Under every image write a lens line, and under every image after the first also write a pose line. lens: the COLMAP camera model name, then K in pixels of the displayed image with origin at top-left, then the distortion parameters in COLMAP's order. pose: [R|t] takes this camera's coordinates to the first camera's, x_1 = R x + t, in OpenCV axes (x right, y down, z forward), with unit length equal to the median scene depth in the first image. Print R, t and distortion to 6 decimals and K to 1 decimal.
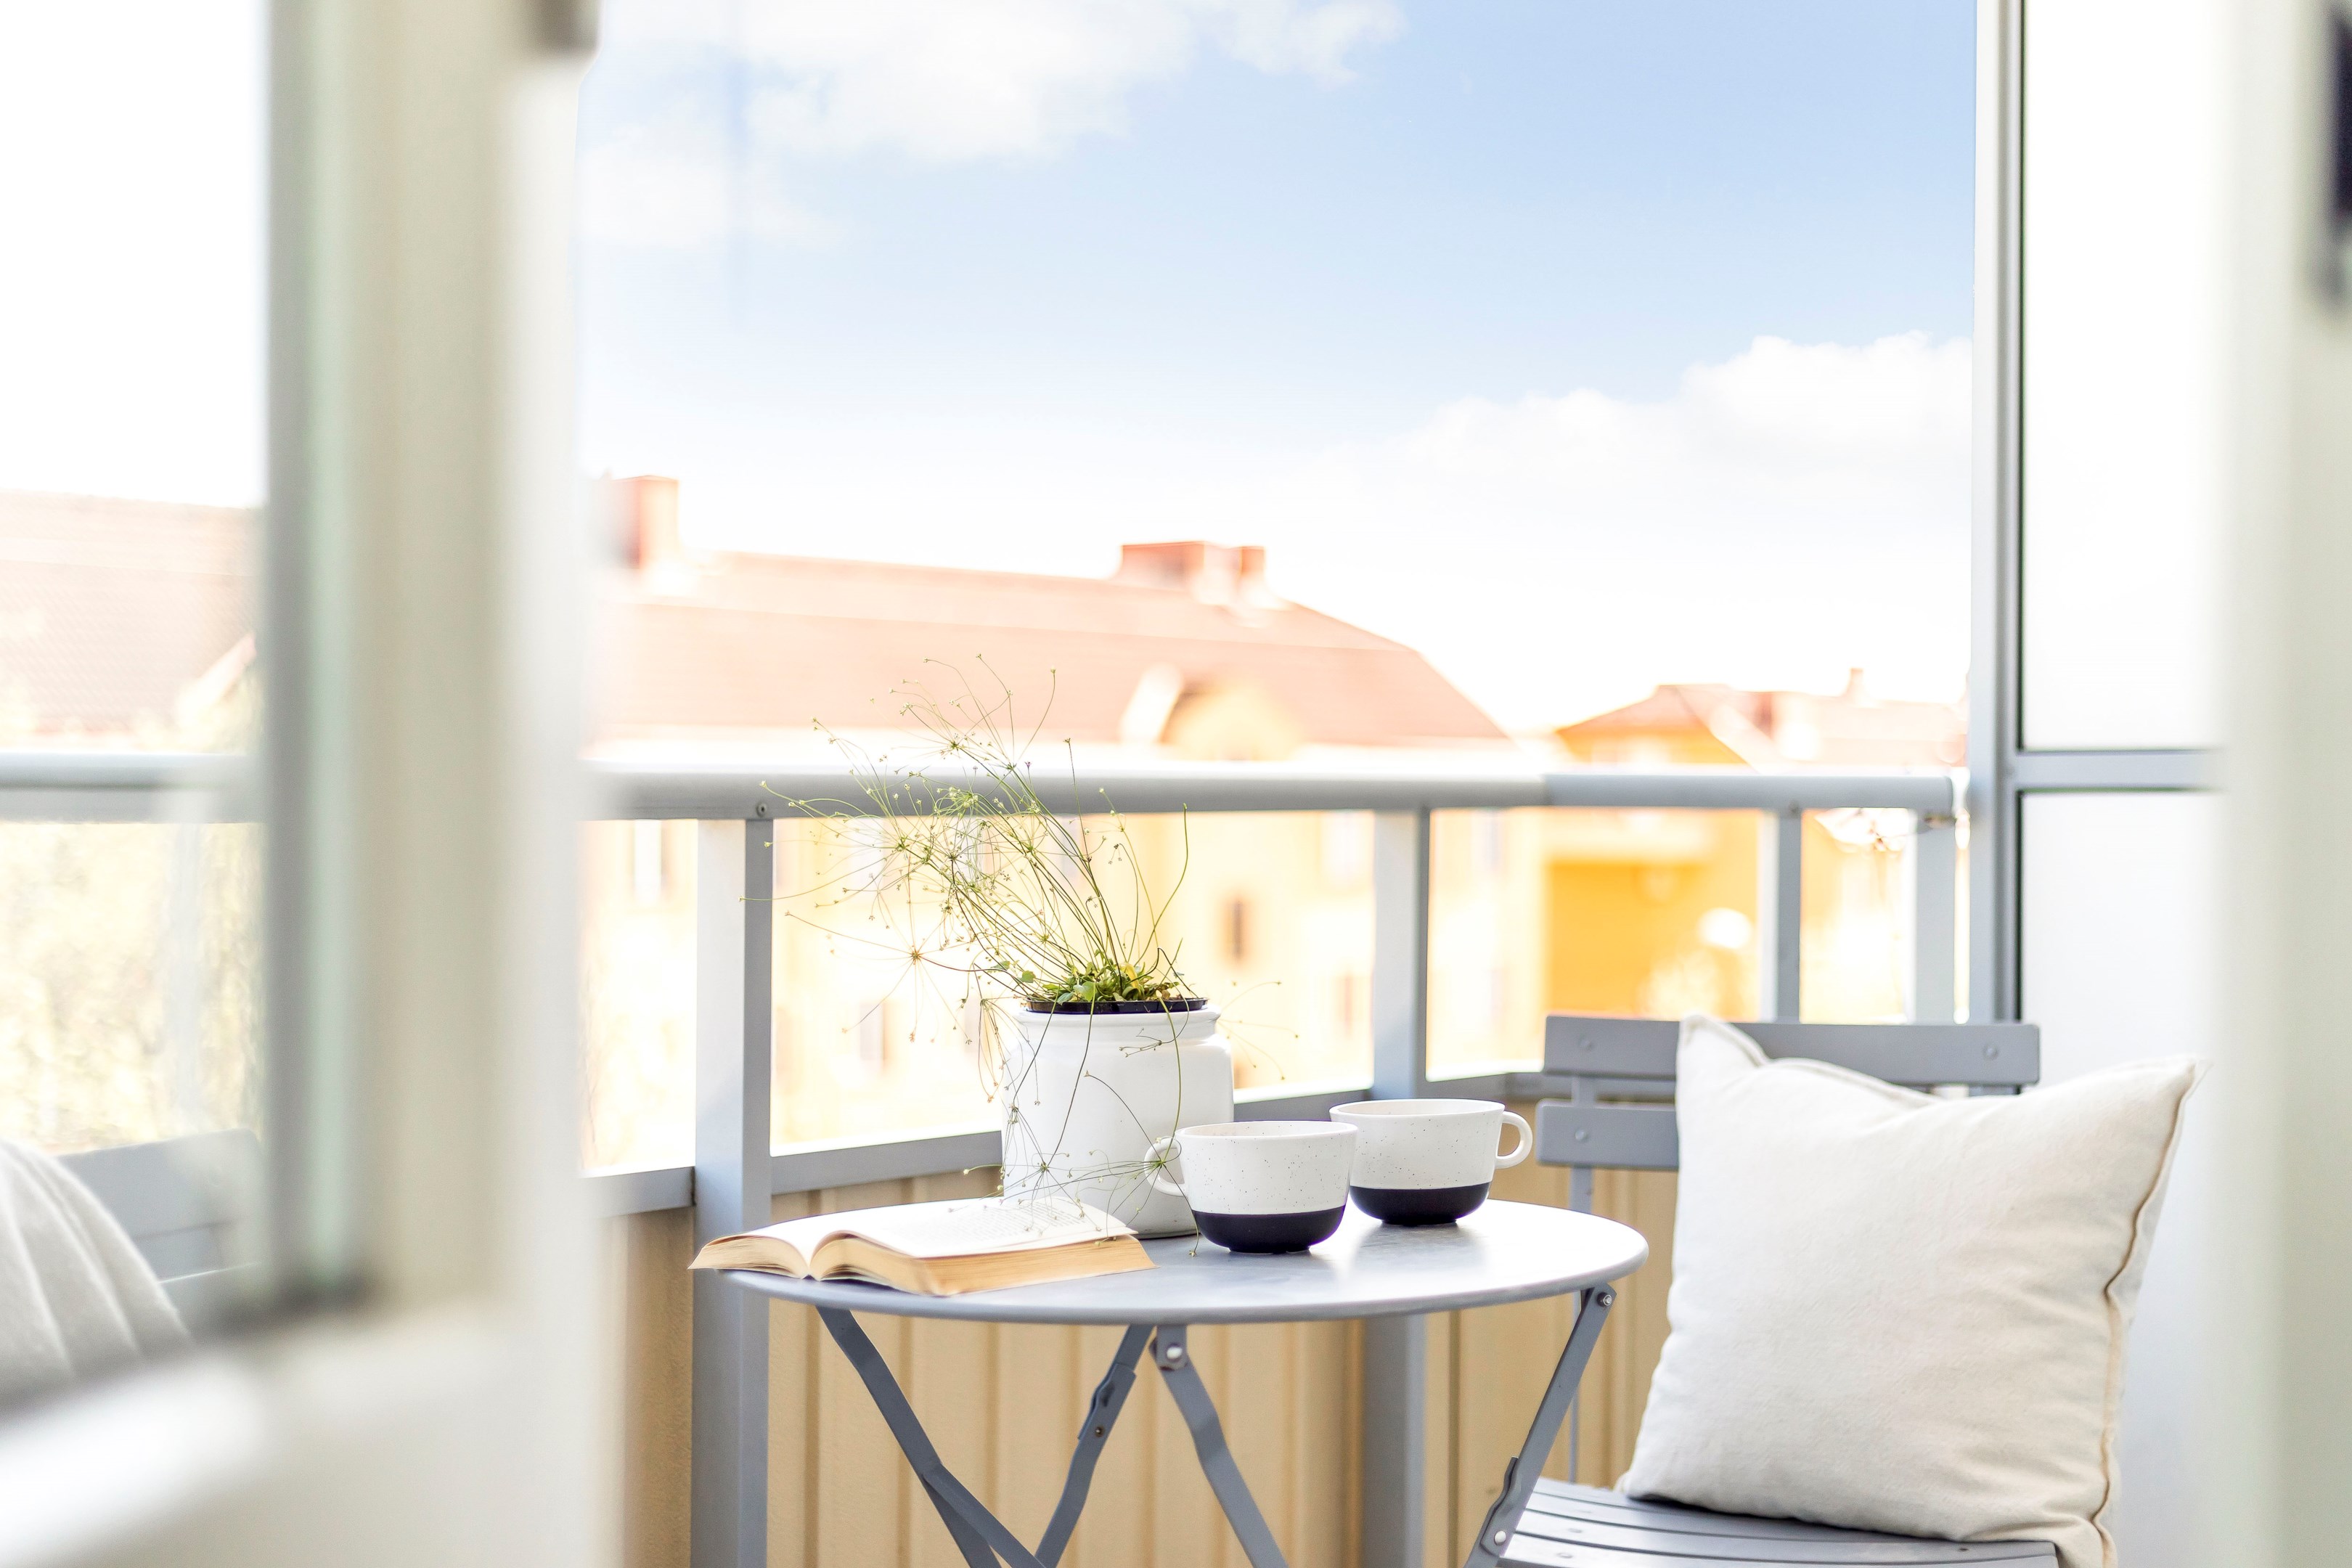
lens RADIAL K [[3435.1, 0, 1176.0], [0, 3435.1, 784.0], [0, 0, 1]] dist [-0.033223, -0.045194]
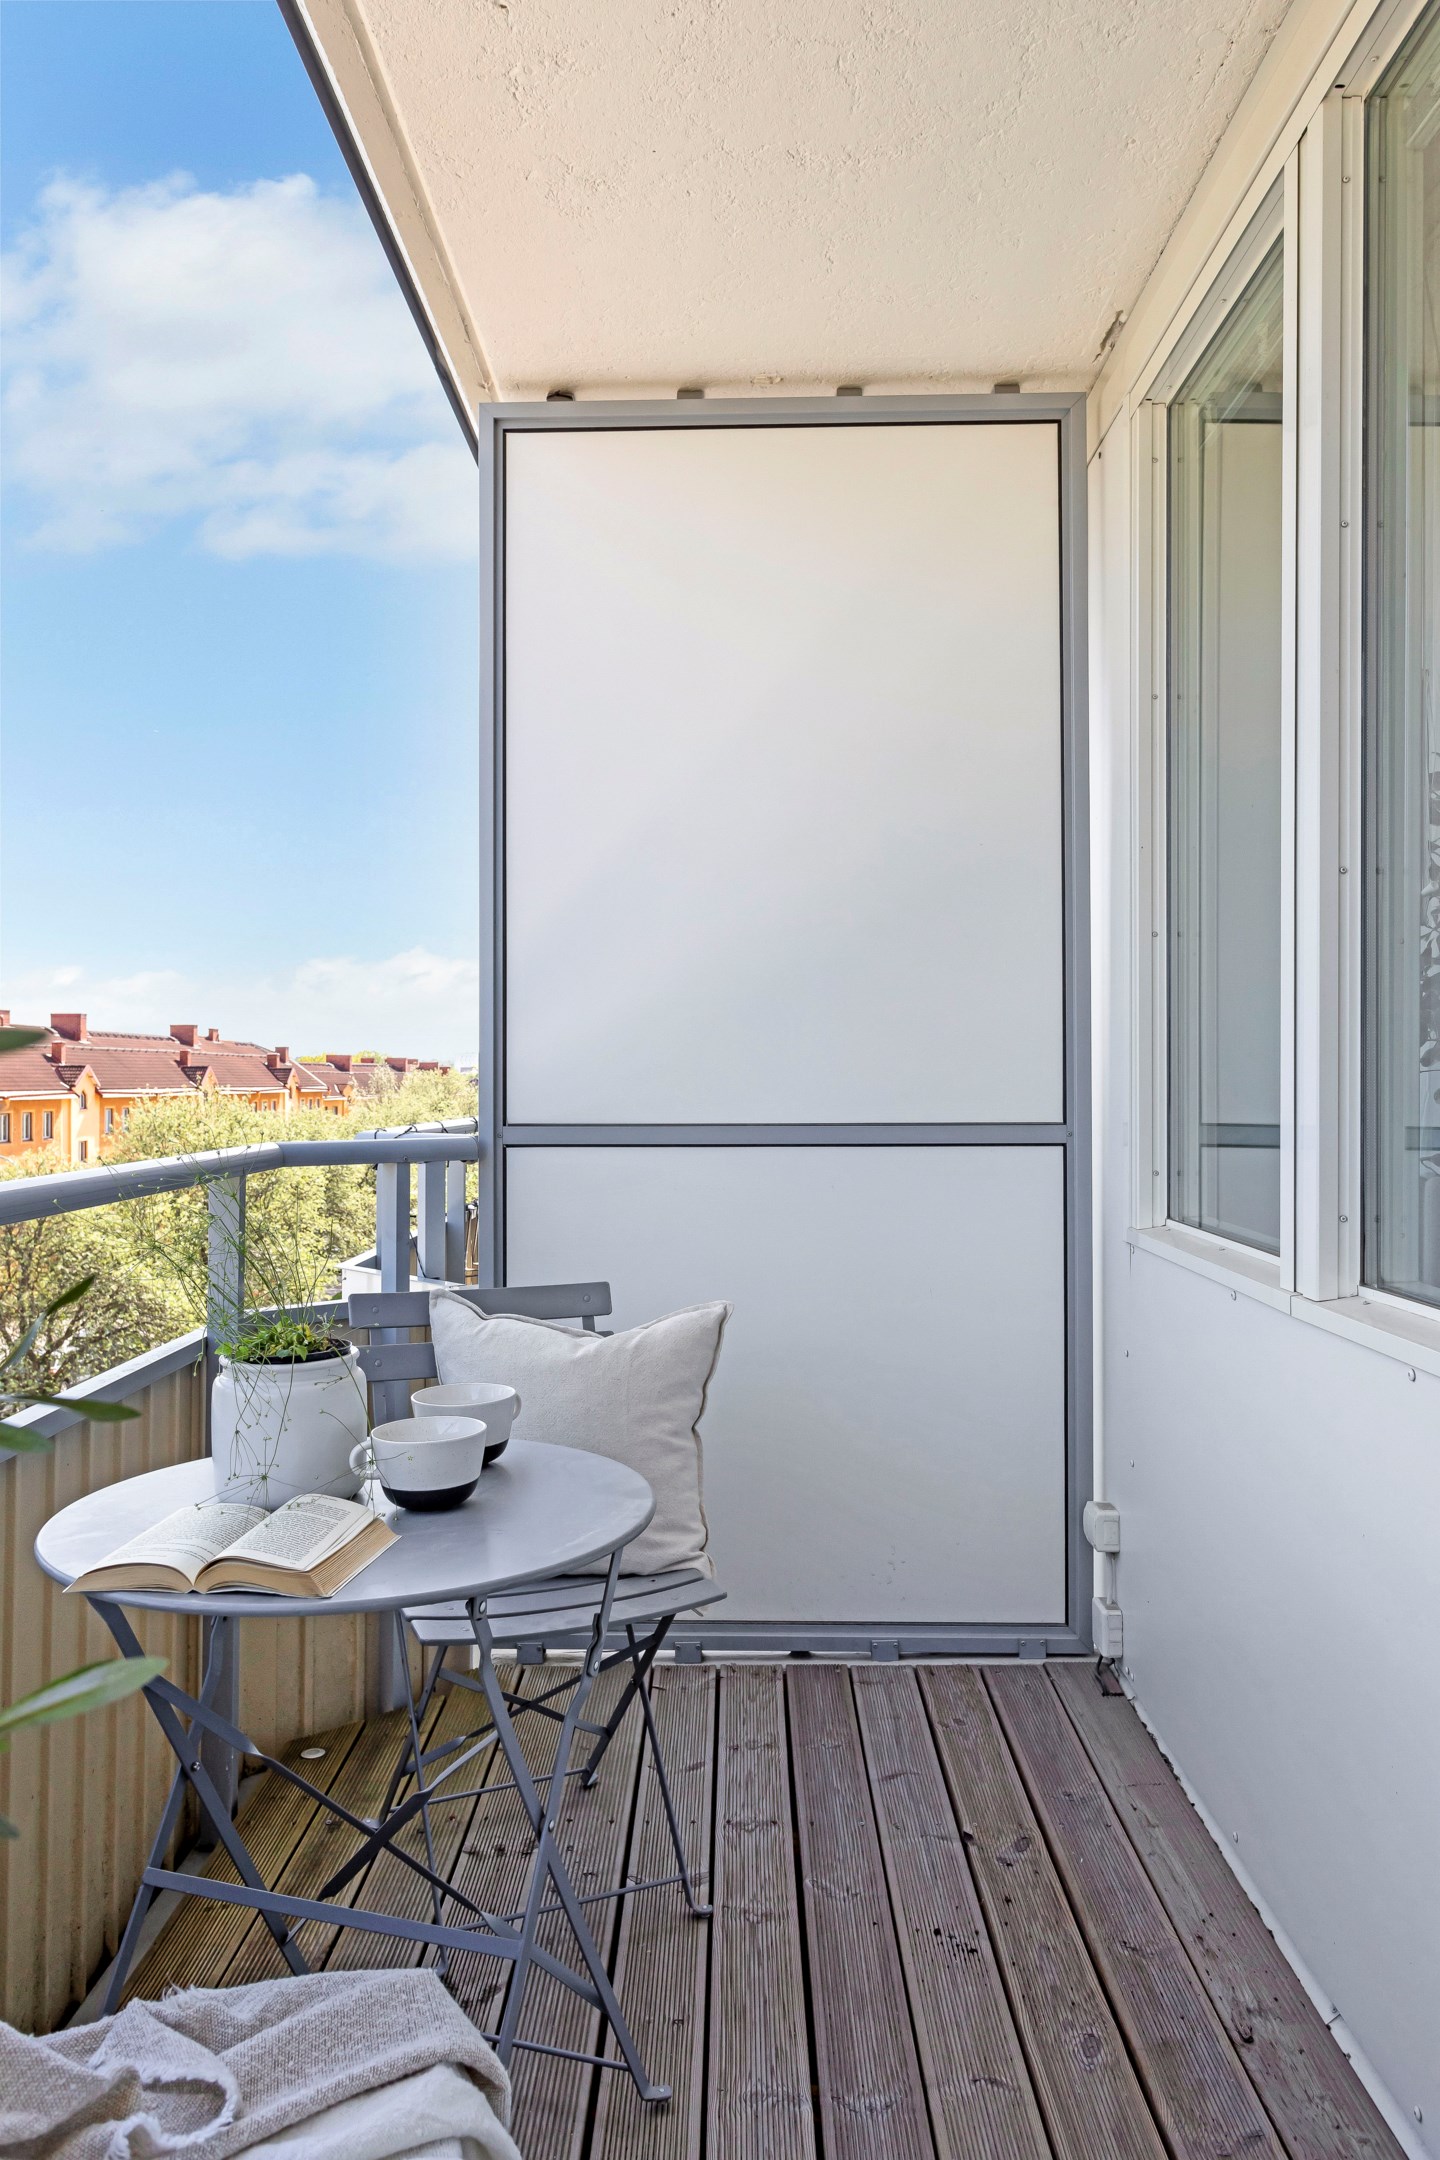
lens RADIAL K [[1562.0, 0, 690.4], [0, 1562.0, 1055.9], [0, 0, 1]] dist [0.002613, 0.002542]
pose [[0.812499, 0.006932, 0.582921, -0.248478], [-0.002594, 0.999962, -0.008275, -0.055517], [-0.582956, 0.005212, 0.812487, 0.285081]]
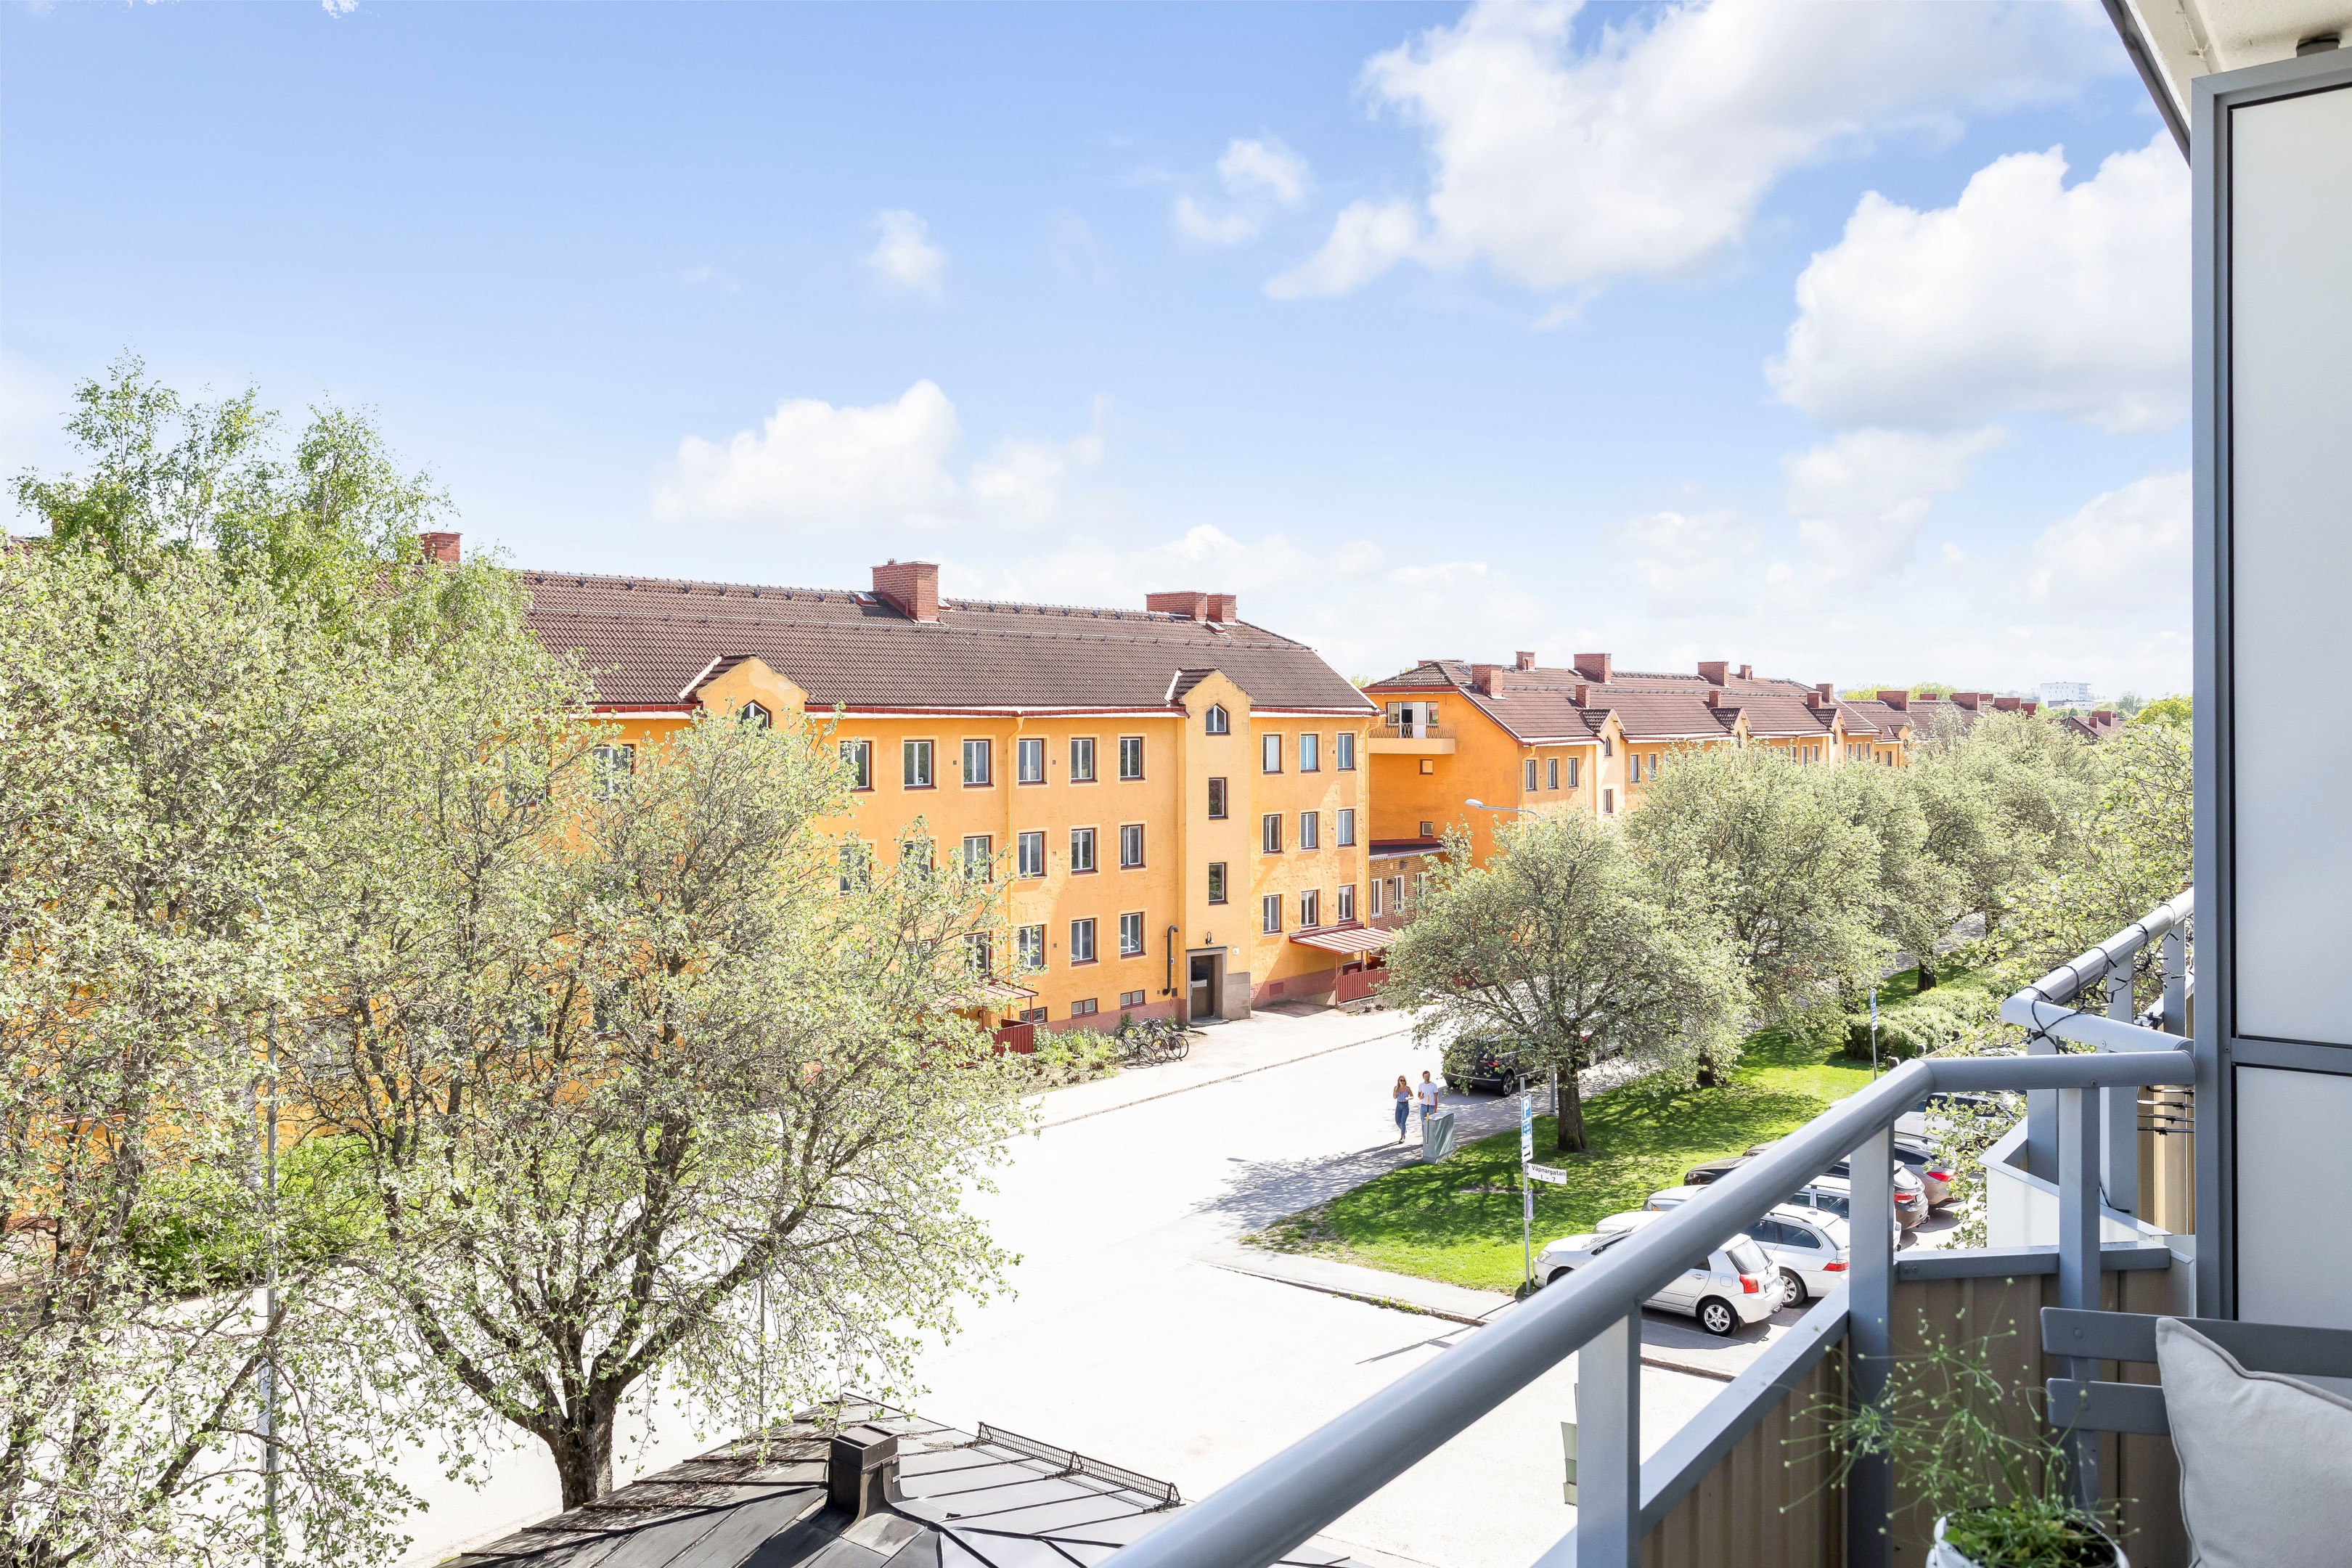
lens RADIAL K [[1722.1, 0, 1183.0], [0, 1722.1, 715.4], [0, 0, 1]] dist [0.004415, 0.003682]
pose [[0.999913, -0.005327, 0.012104, -0.282083], [0.005234, 0.999957, 0.007648, -0.205898], [-0.012144, -0.007584, 0.999897, 0.354566]]
